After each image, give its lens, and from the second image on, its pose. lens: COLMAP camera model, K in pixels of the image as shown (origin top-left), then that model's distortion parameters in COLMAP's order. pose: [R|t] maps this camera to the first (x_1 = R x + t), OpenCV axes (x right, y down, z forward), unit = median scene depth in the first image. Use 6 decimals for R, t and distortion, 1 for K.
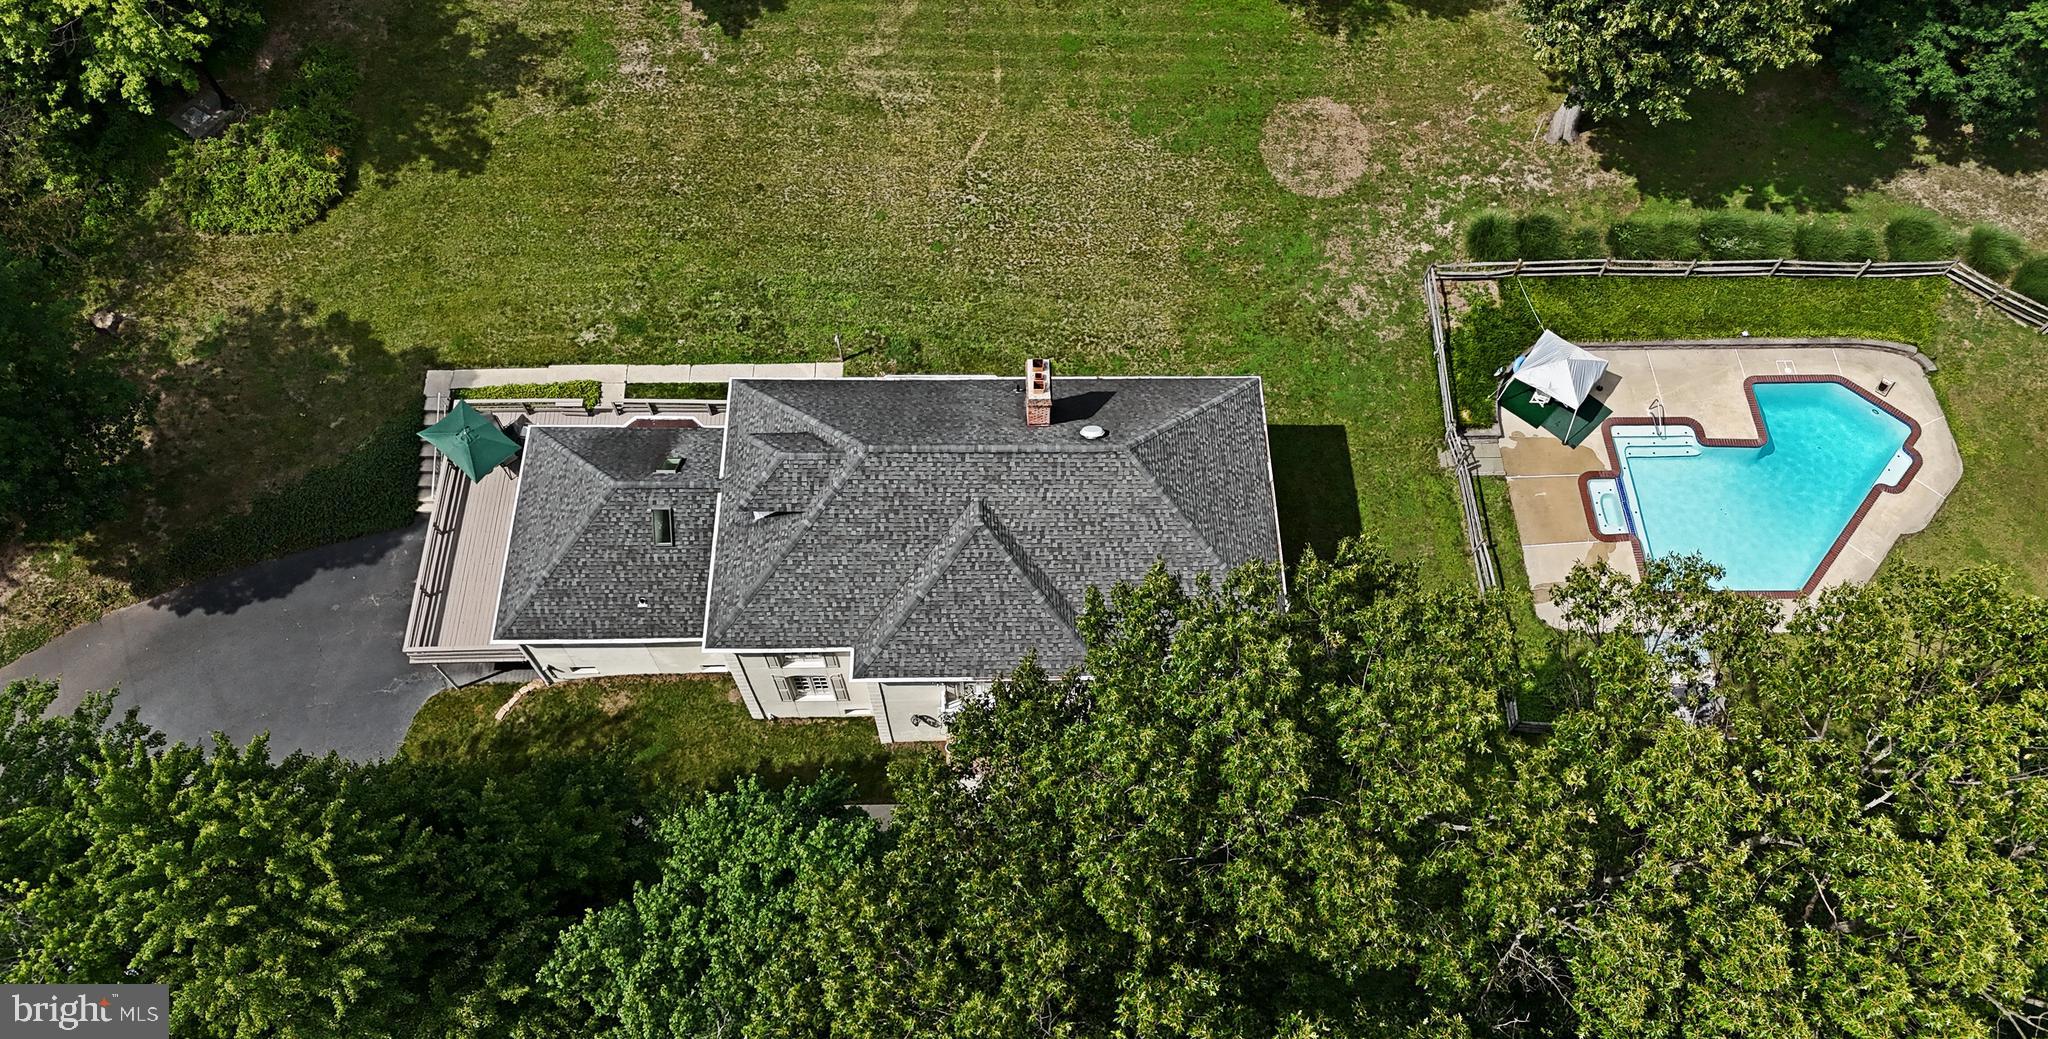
lens RADIAL K [[1559.6, 0, 1024.0], [0, 1559.6, 519.5], [0, 0, 1]] dist [0.049598, 0.005753]
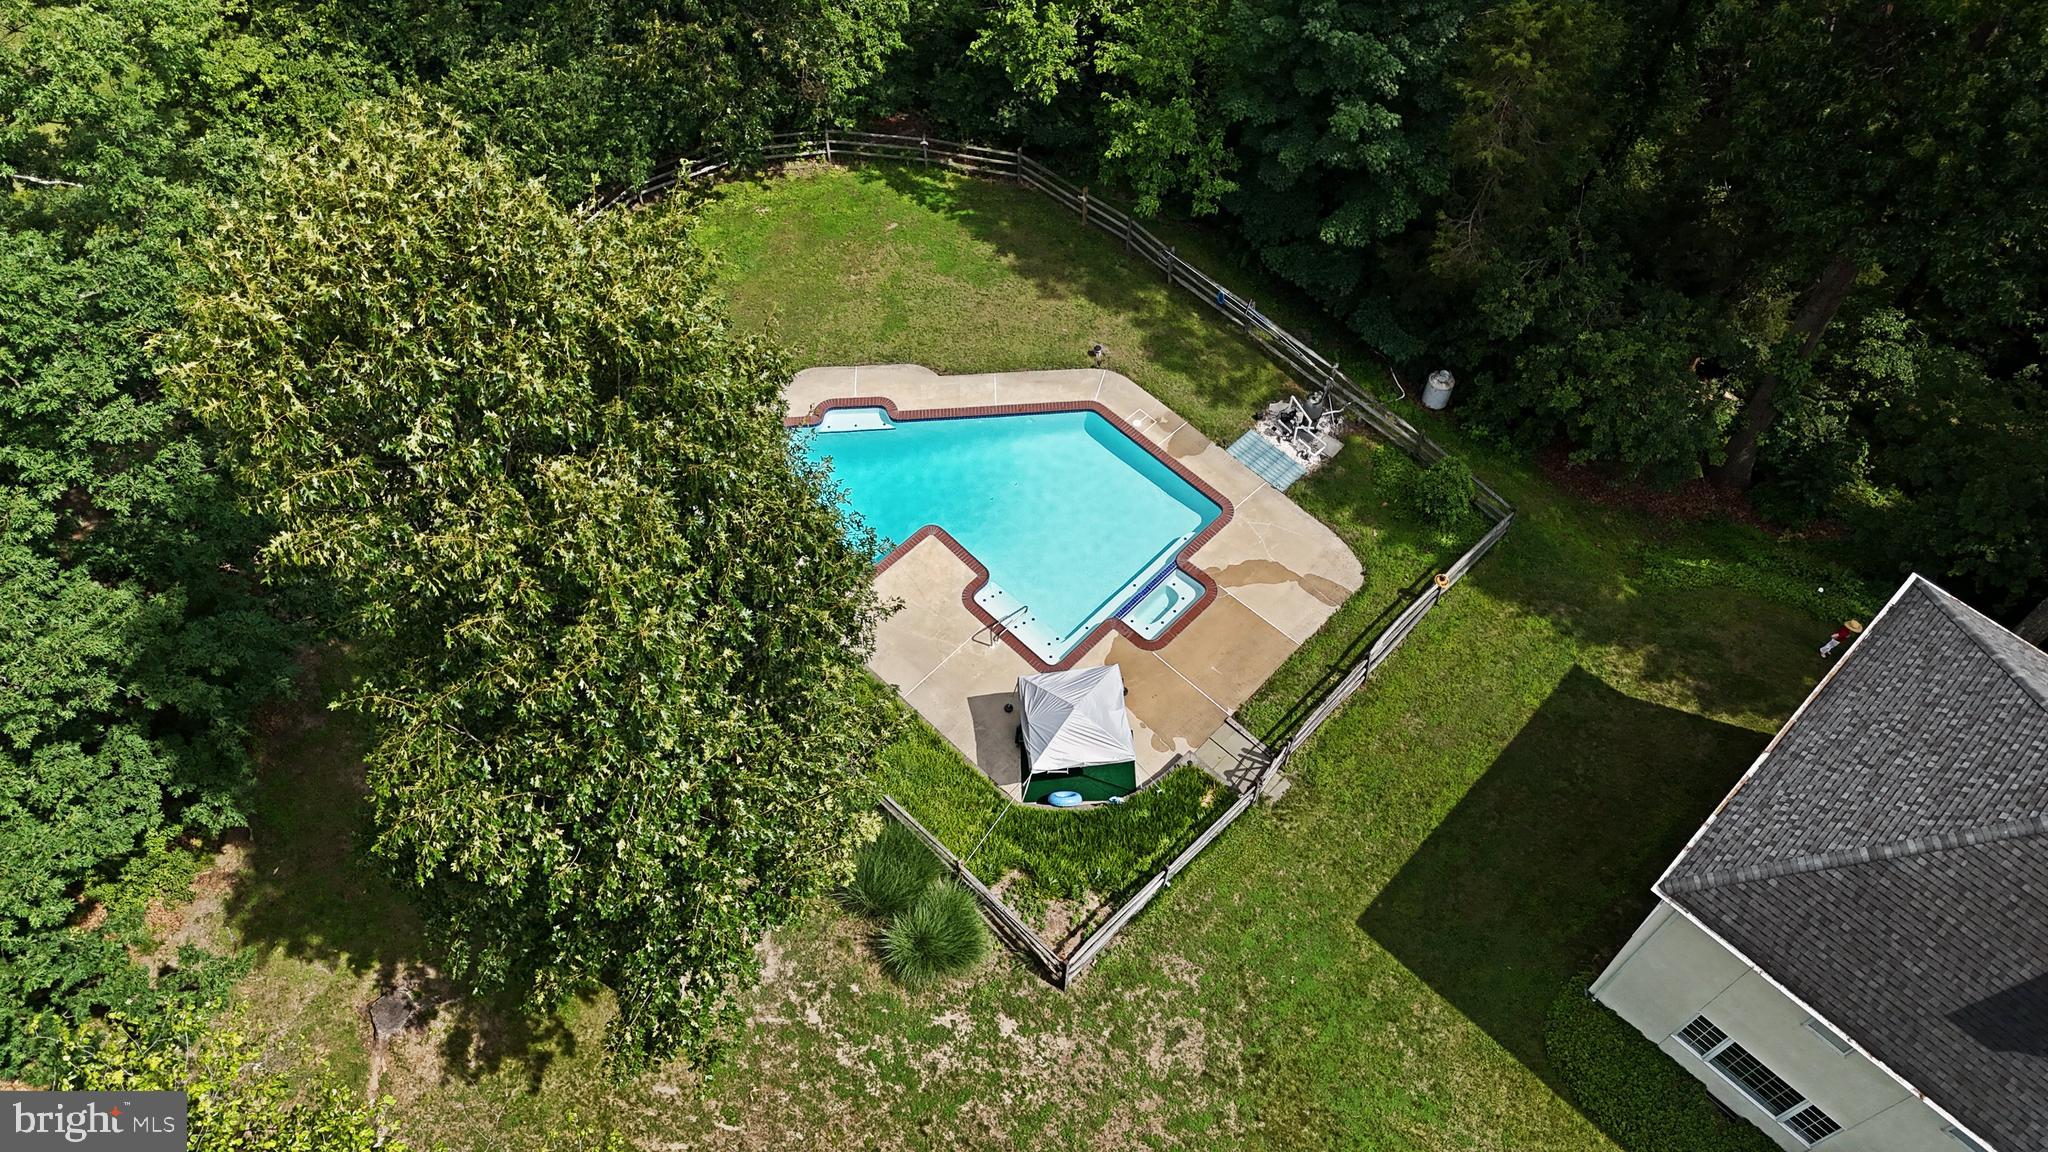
lens RADIAL K [[1495.6, 0, 1041.4], [0, 1495.6, 575.8], [0, 0, 1]] dist [0.095093, -0.089327]
pose [[-0.695924, -0.611266, 0.376887, 0.145630], [0.617388, -0.241233, 0.748758, -0.539698], [-0.366773, 0.753764, 0.545268, 0.591436]]
